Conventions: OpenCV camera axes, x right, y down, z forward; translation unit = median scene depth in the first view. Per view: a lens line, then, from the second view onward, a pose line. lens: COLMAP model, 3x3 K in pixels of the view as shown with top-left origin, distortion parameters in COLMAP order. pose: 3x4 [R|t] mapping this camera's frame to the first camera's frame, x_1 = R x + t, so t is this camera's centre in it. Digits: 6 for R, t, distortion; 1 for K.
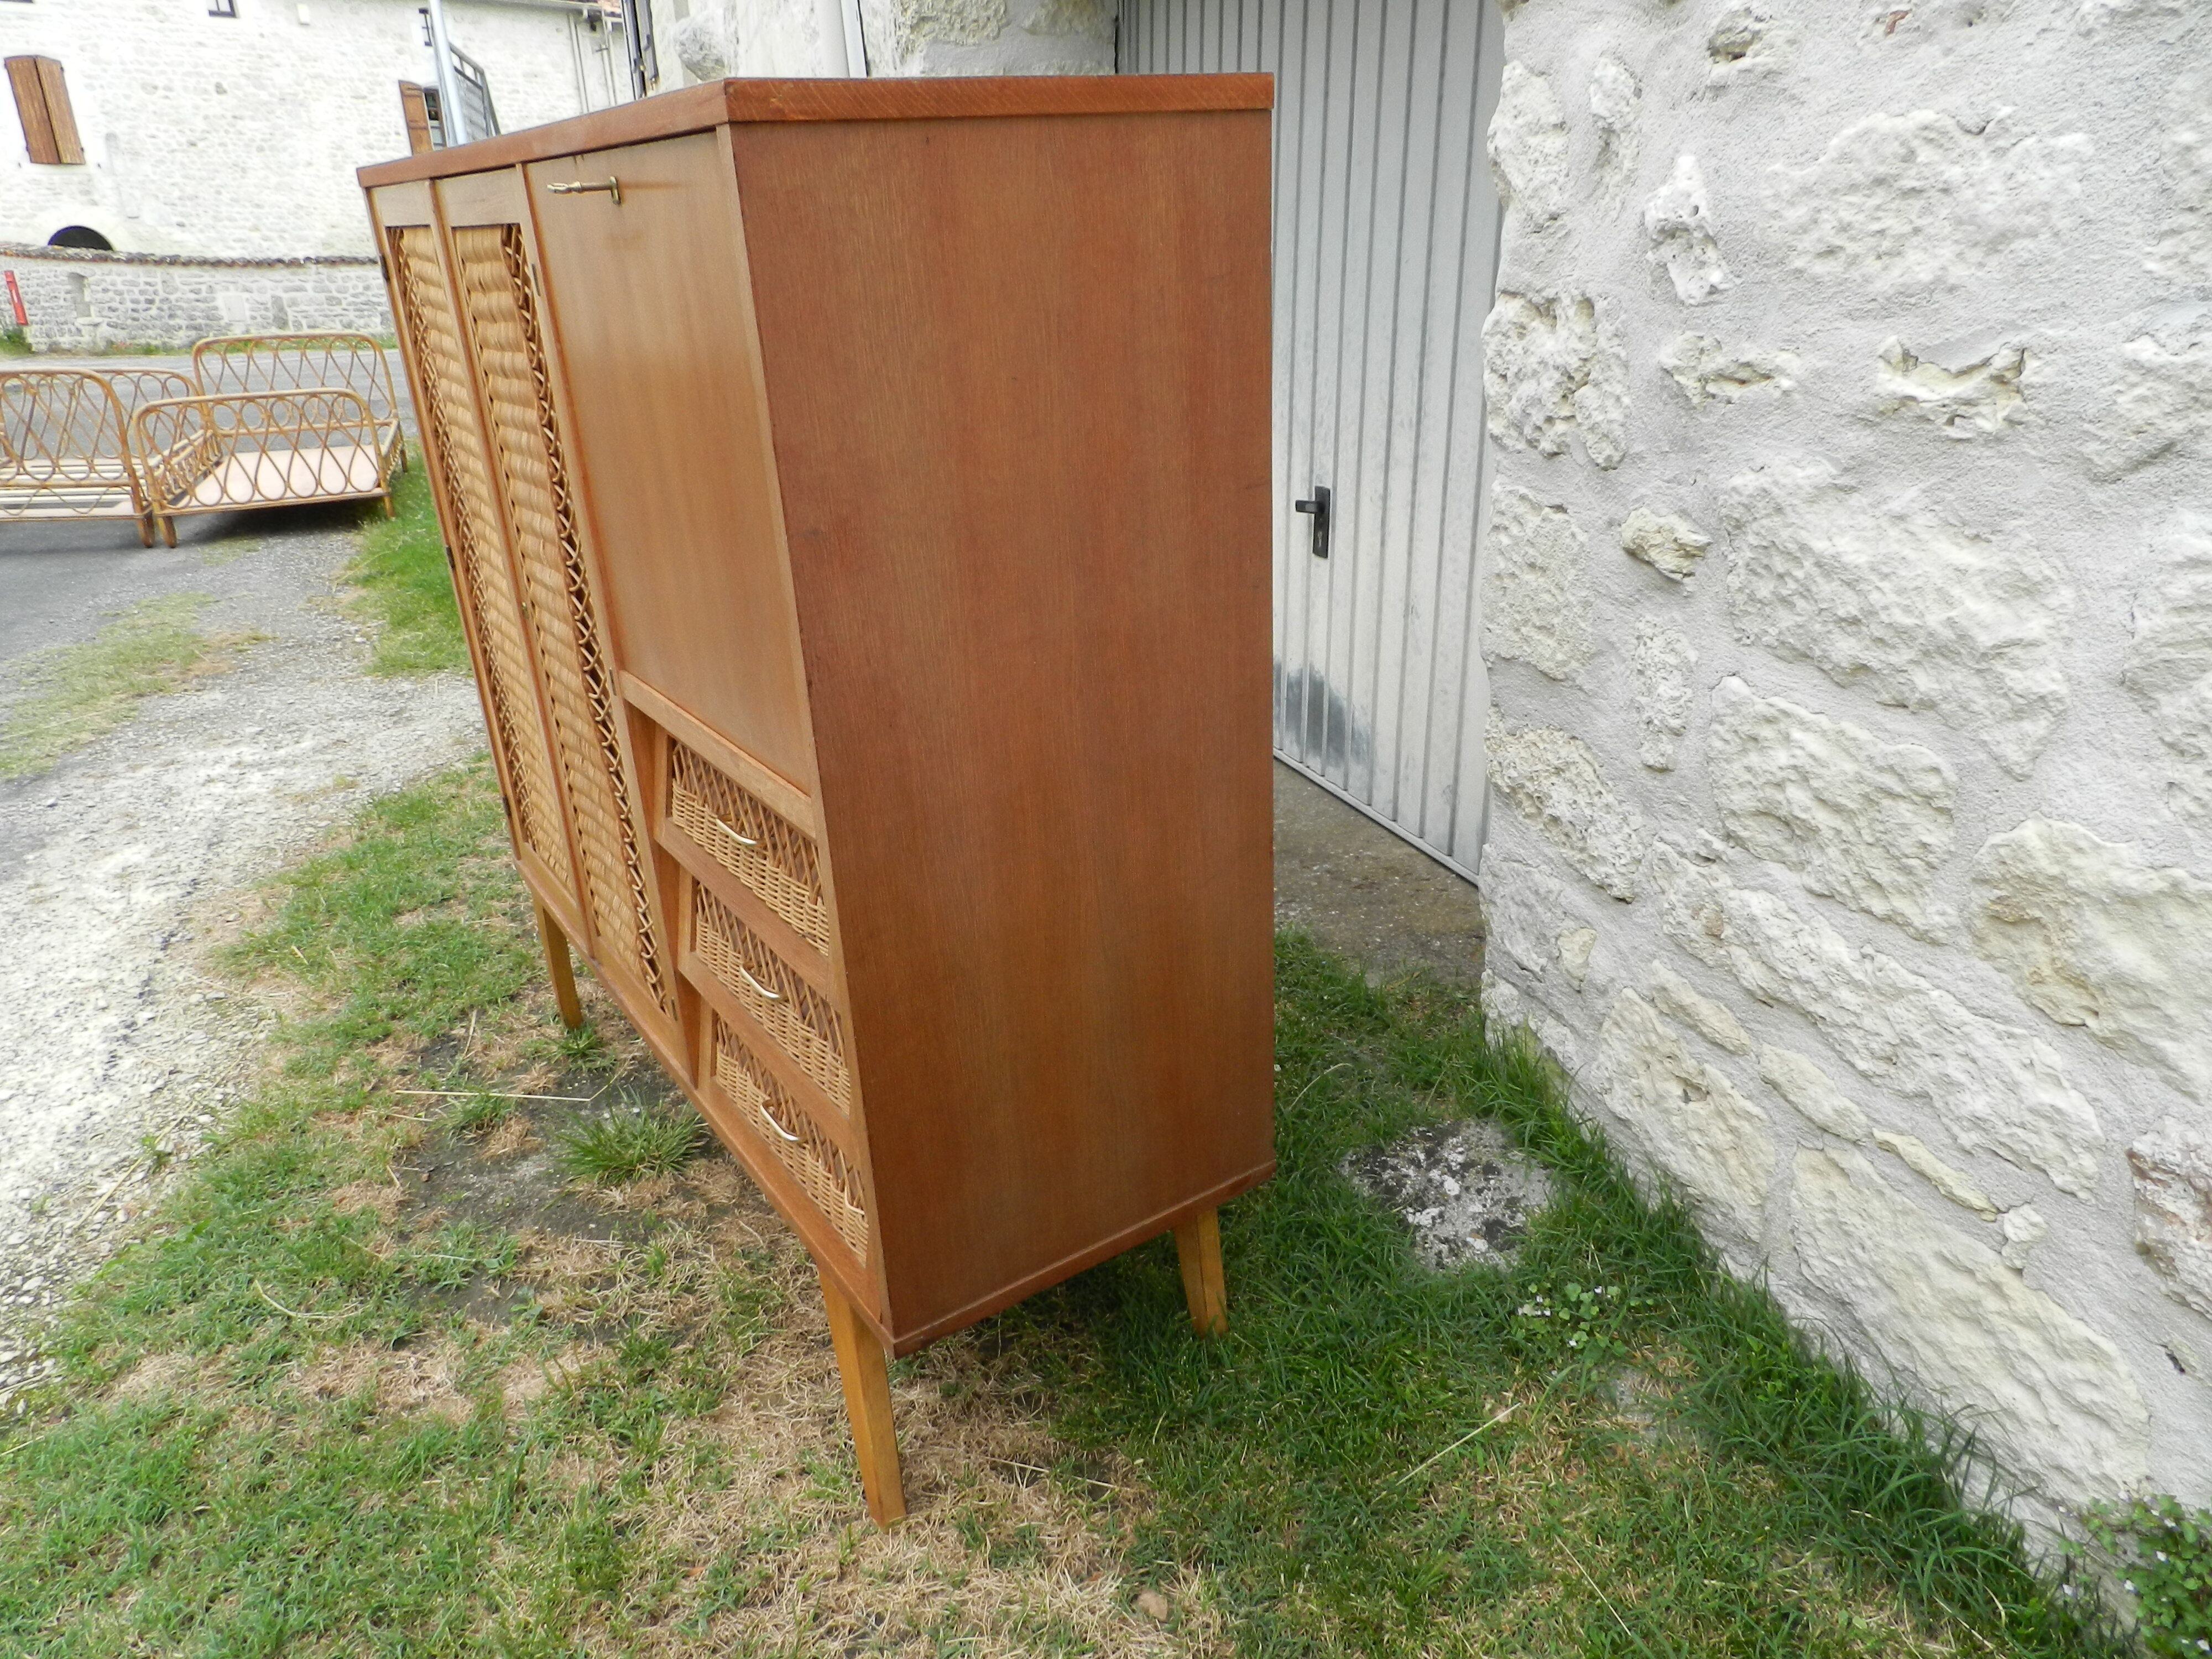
lens RADIAL K [[1480.5, 0, 1116.4], [0, 1480.5, 838.0], [0, 0, 1]] dist [0.014268, -0.009330]
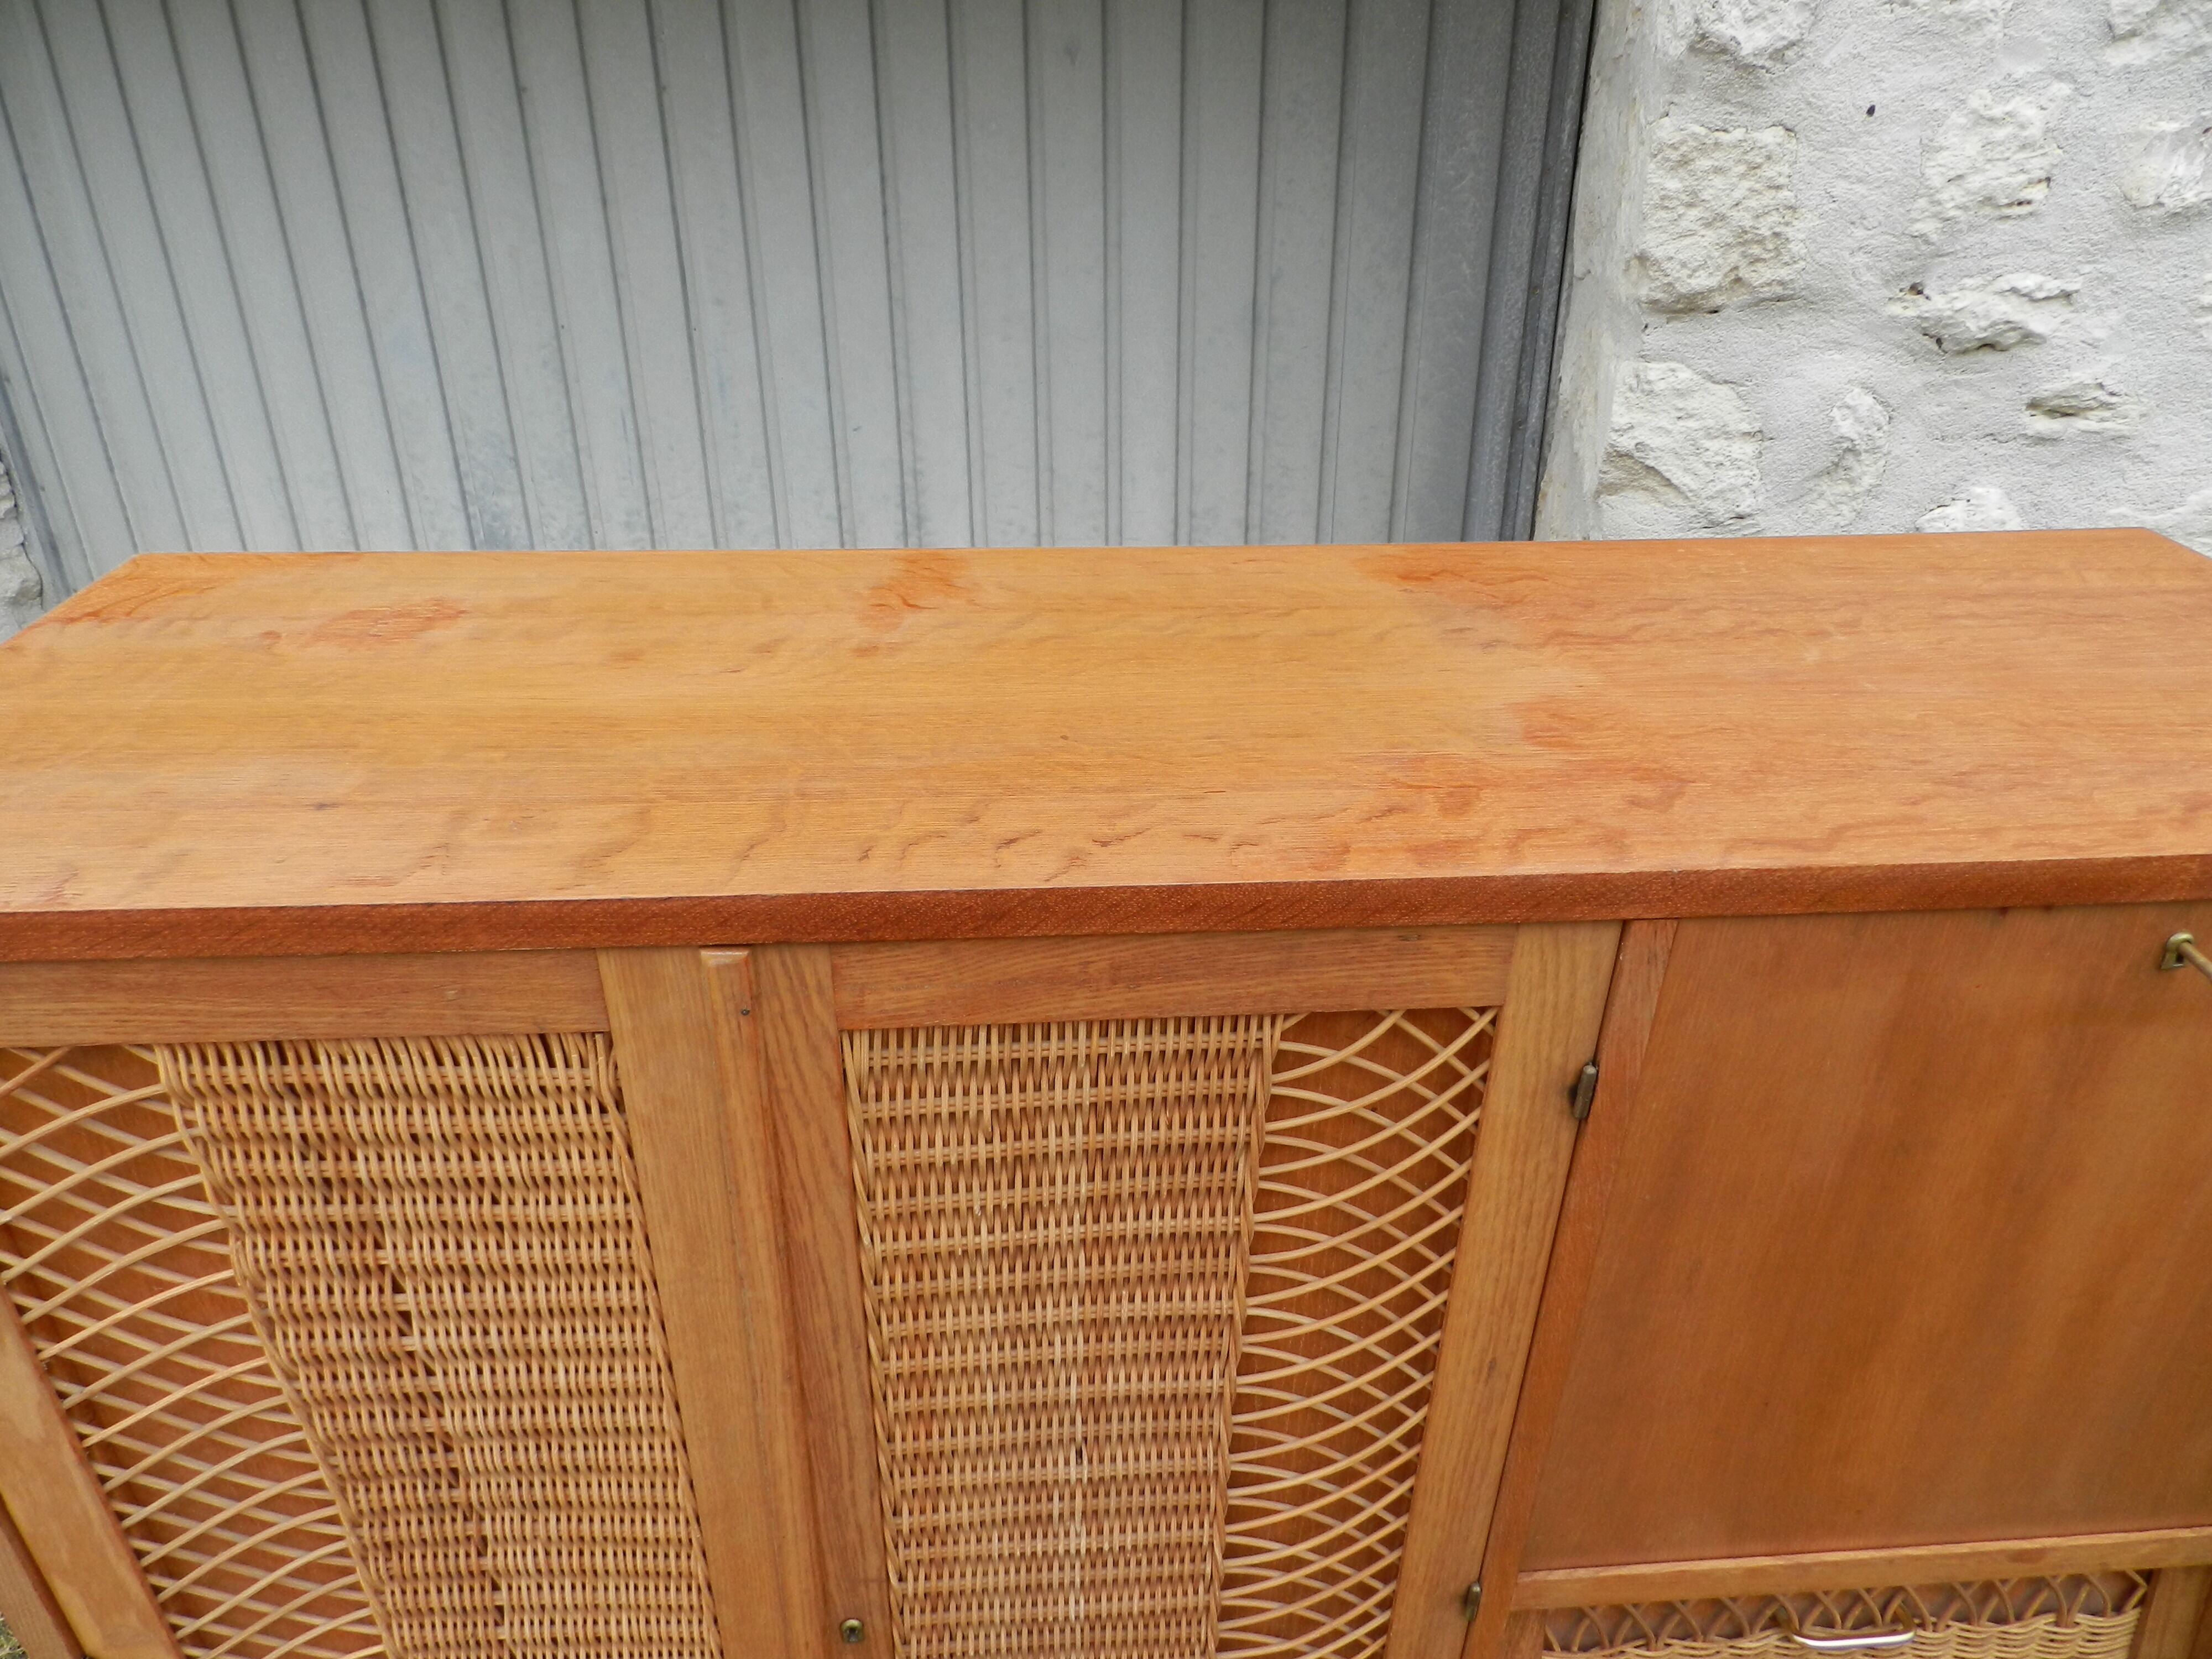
lens RADIAL K [[1480.5, 0, 1104.0], [0, 1480.5, 828.4], [0, 0, 1]] dist [0.014268, -0.009330]
pose [[0.500645, -0.382389, 0.776616, -1.078891], [0.314636, 0.916169, 0.248272, -0.831694], [-0.806448, 0.120056, 0.578989, 1.072426]]
